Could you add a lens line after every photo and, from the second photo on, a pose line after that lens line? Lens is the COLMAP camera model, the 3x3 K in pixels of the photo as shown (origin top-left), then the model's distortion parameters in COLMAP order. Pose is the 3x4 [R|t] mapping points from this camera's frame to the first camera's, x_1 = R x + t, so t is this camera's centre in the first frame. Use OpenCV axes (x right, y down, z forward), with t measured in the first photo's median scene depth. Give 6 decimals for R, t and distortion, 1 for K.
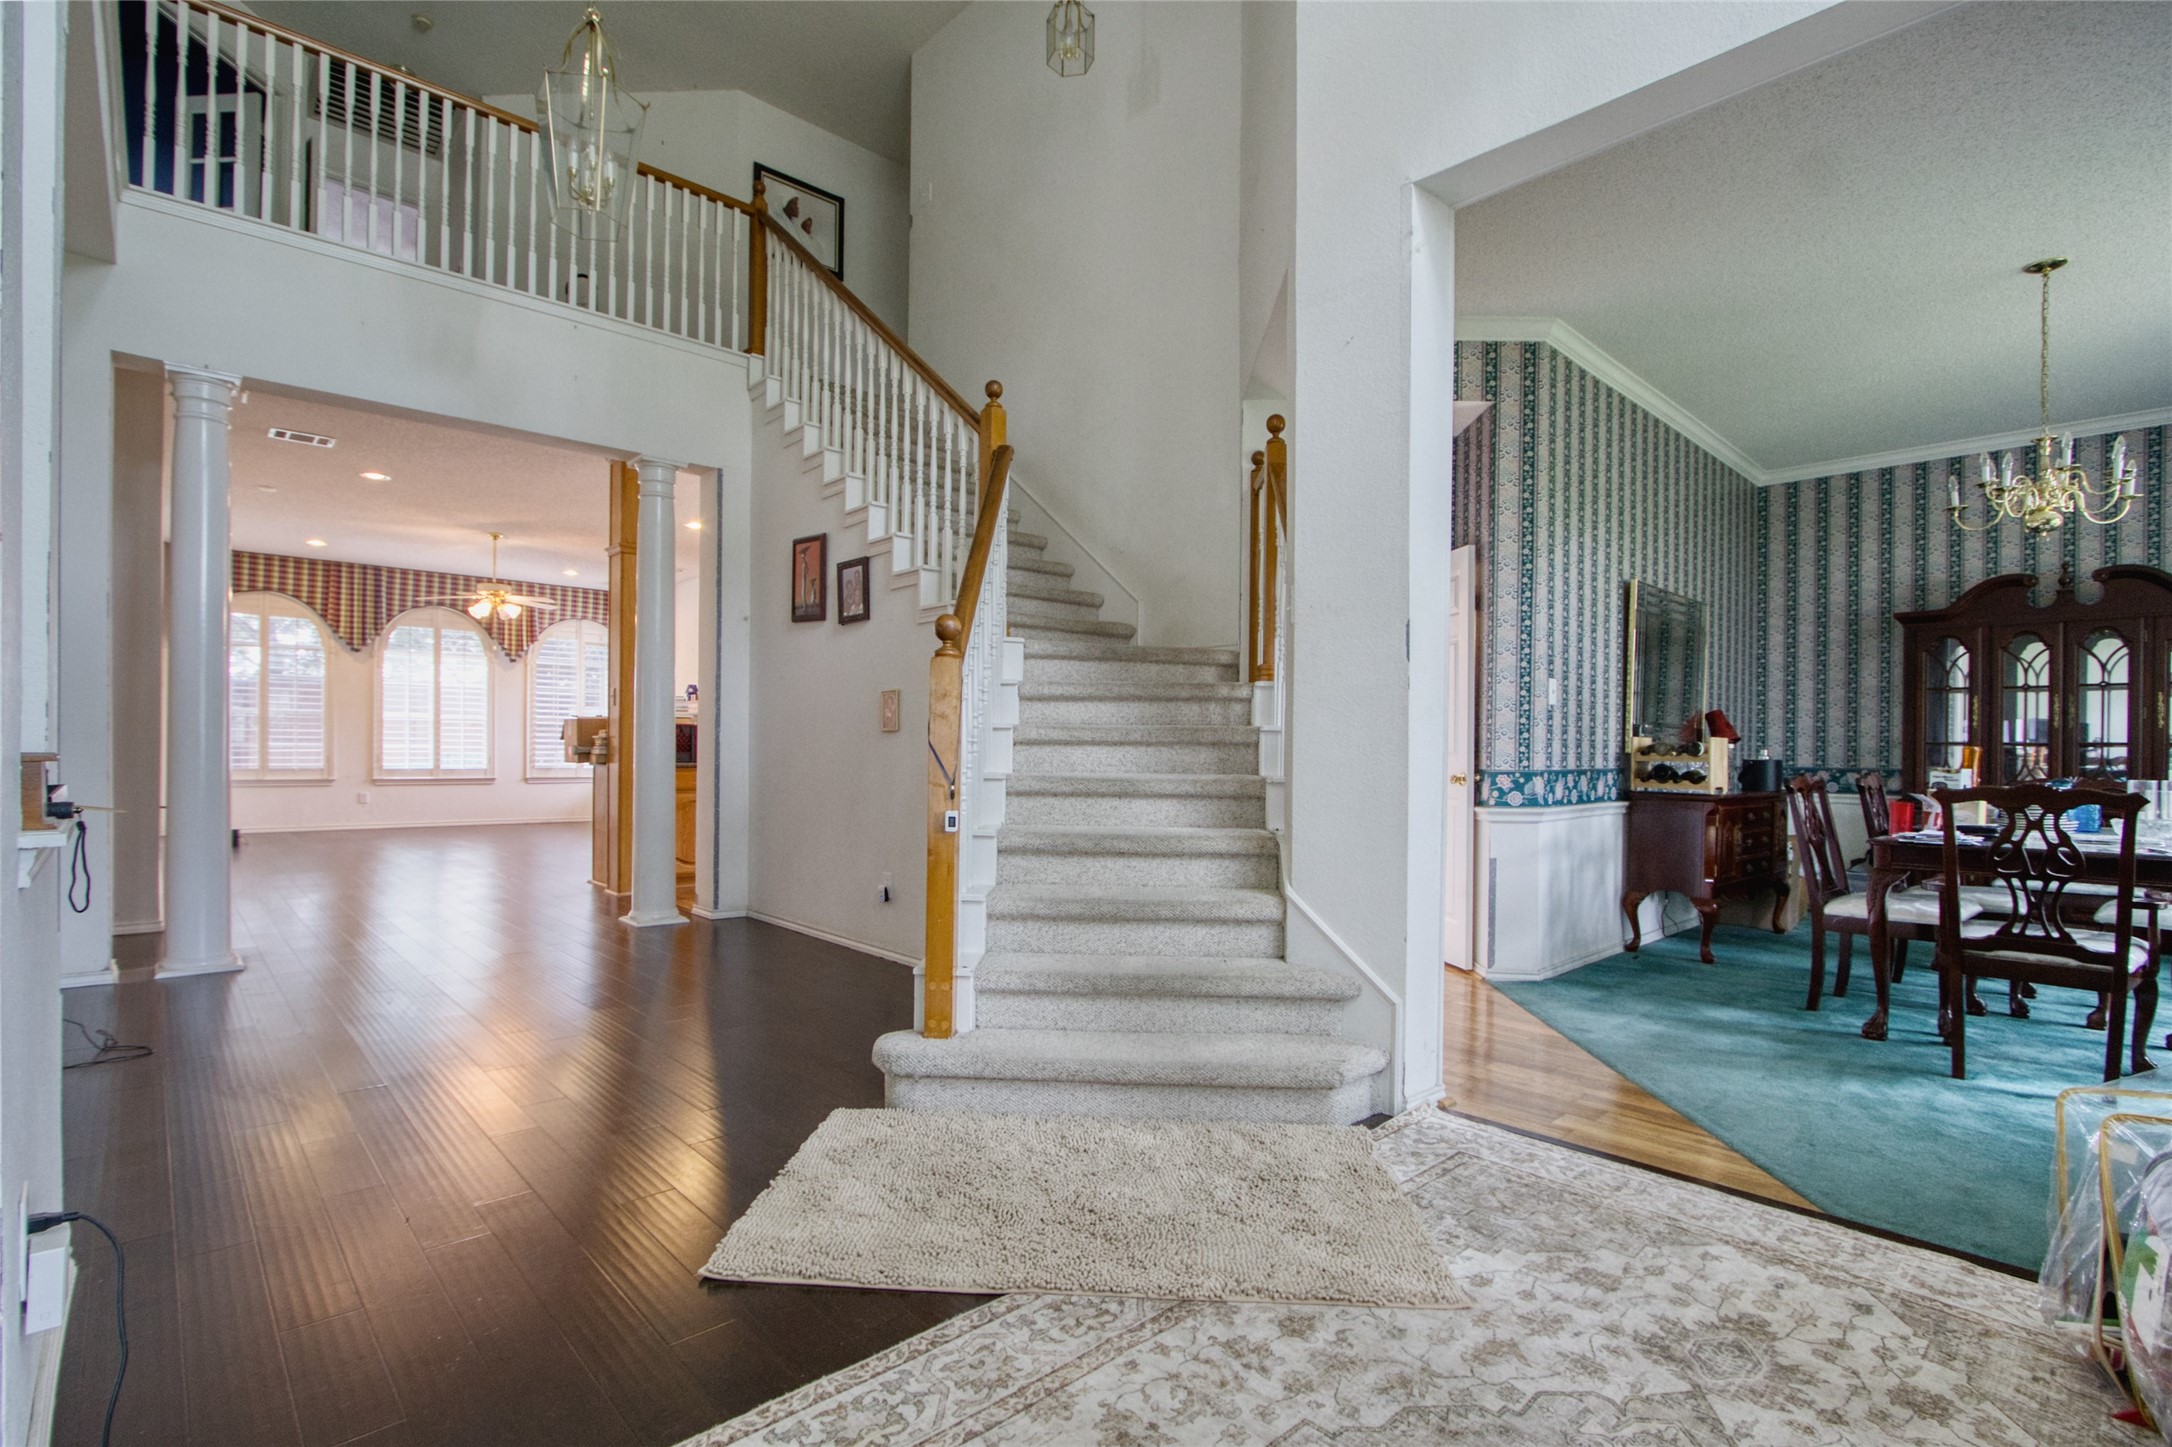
lens RADIAL K [[1006.0, 0, 1080.6], [0, 1006.0, 748.5], [0, 0, 1]] dist [-0.018304, 0.002350]
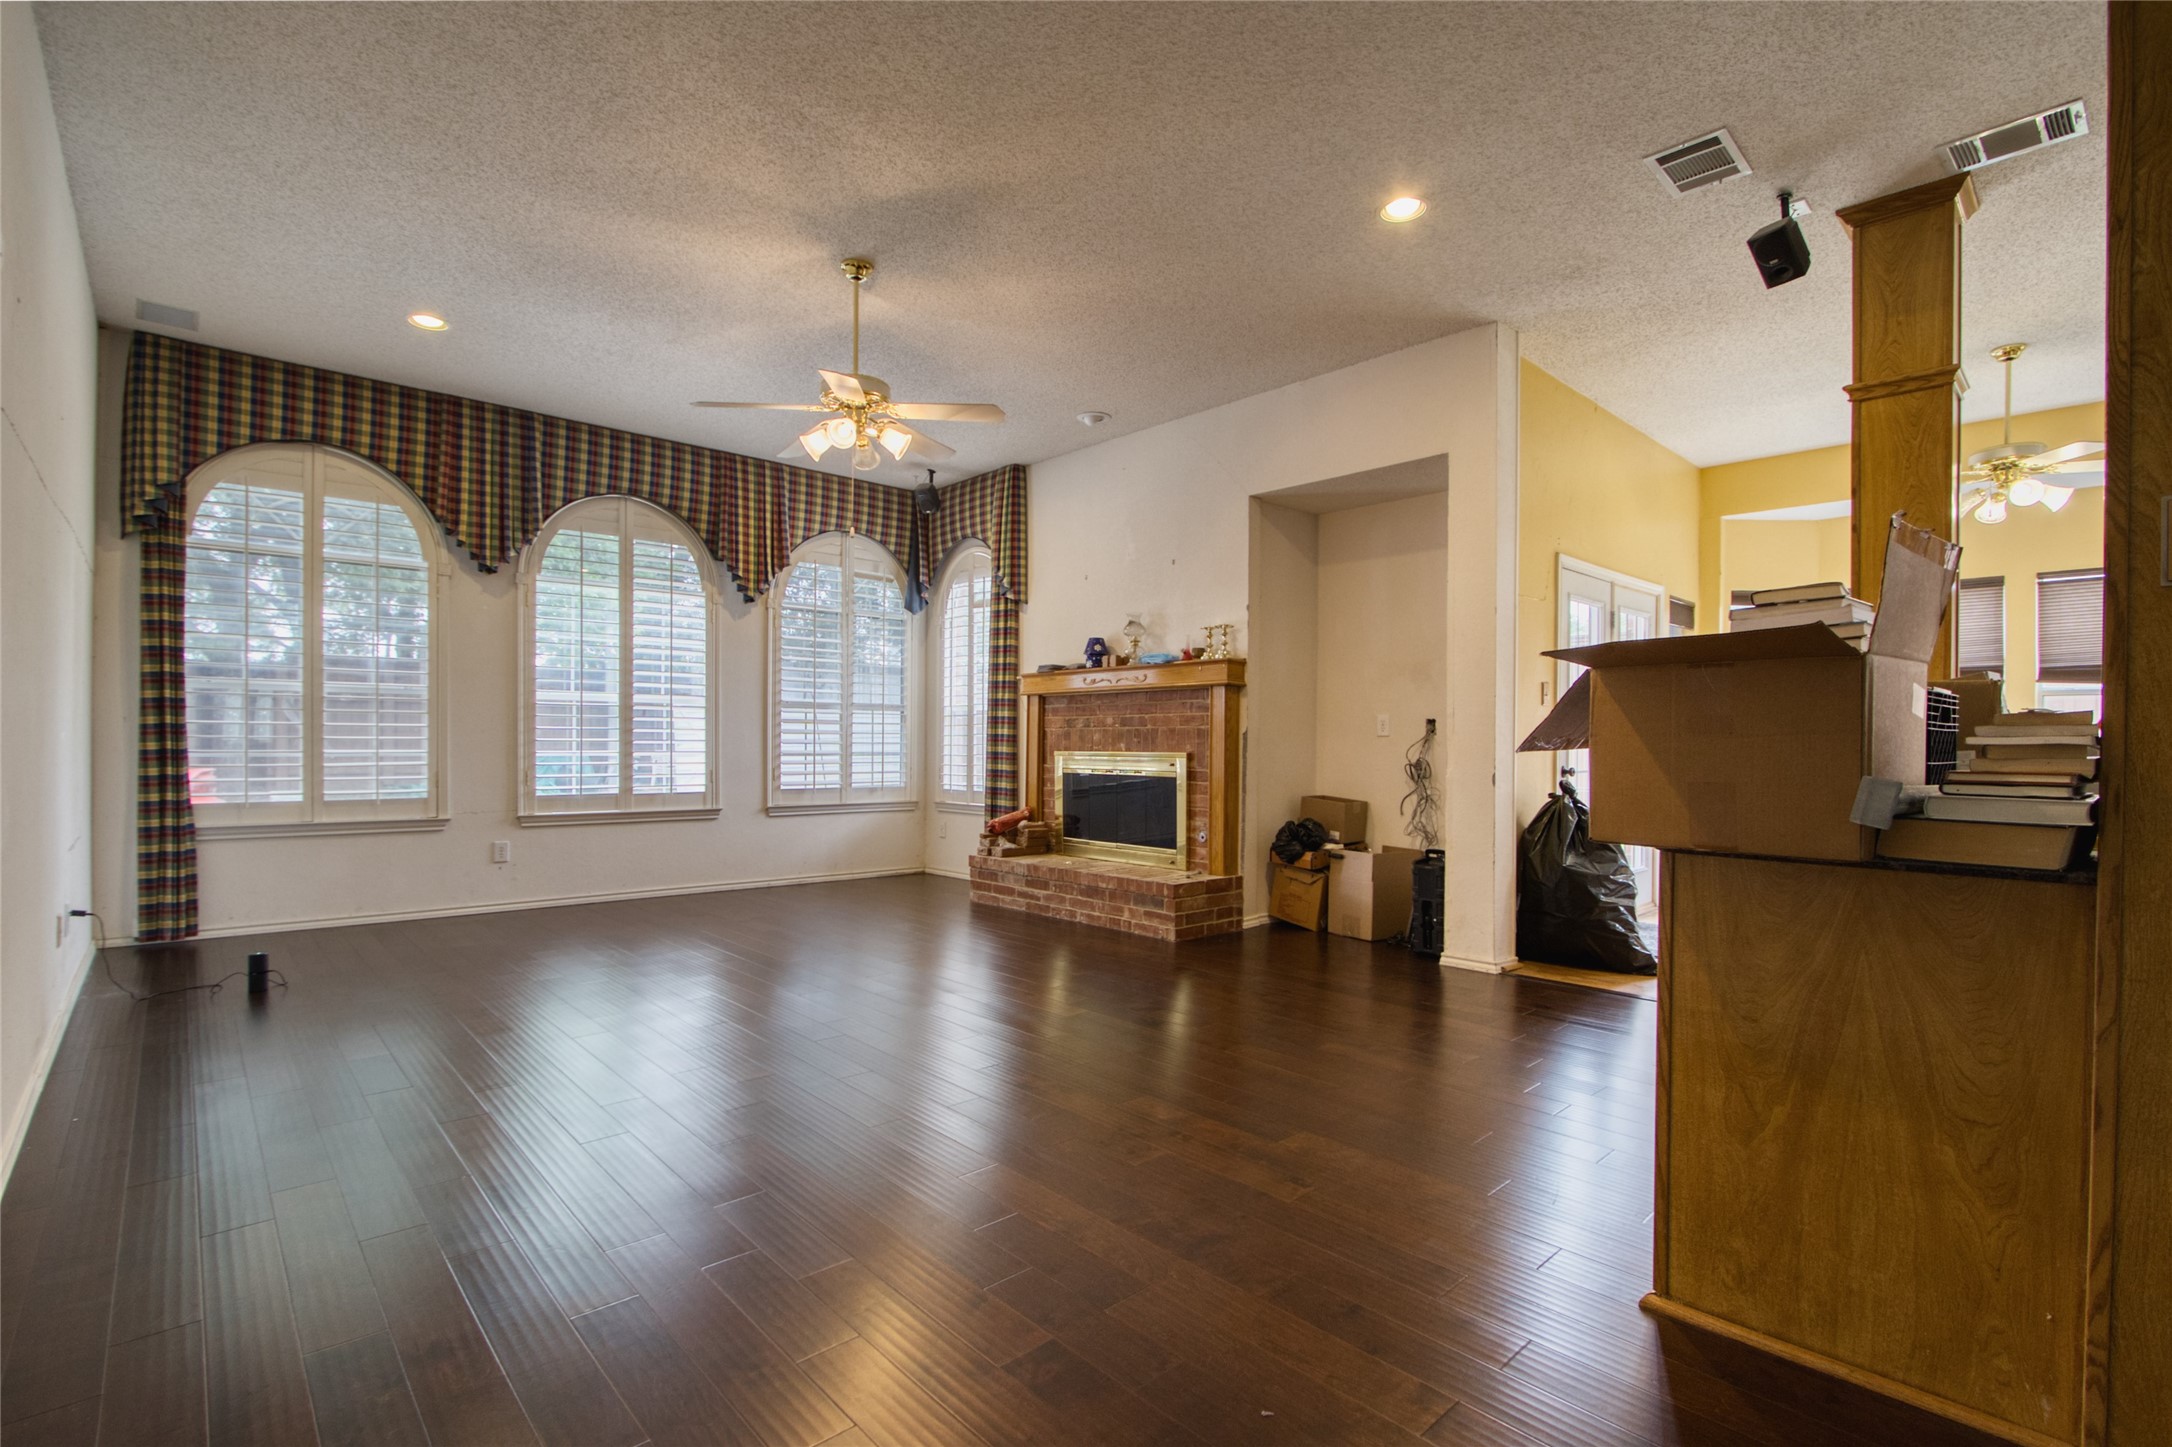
lens RADIAL K [[986.3, 0, 1080.4], [0, 986.3, 744.1], [0, 0, 1]] dist [-0.025006, 0.011694]
pose [[0.999968, -0.003923, -0.007004, -0.405561], [0.003941, 0.999989, 0.002531, -0.007813], [0.006994, -0.002559, 0.999972, 0.480615]]
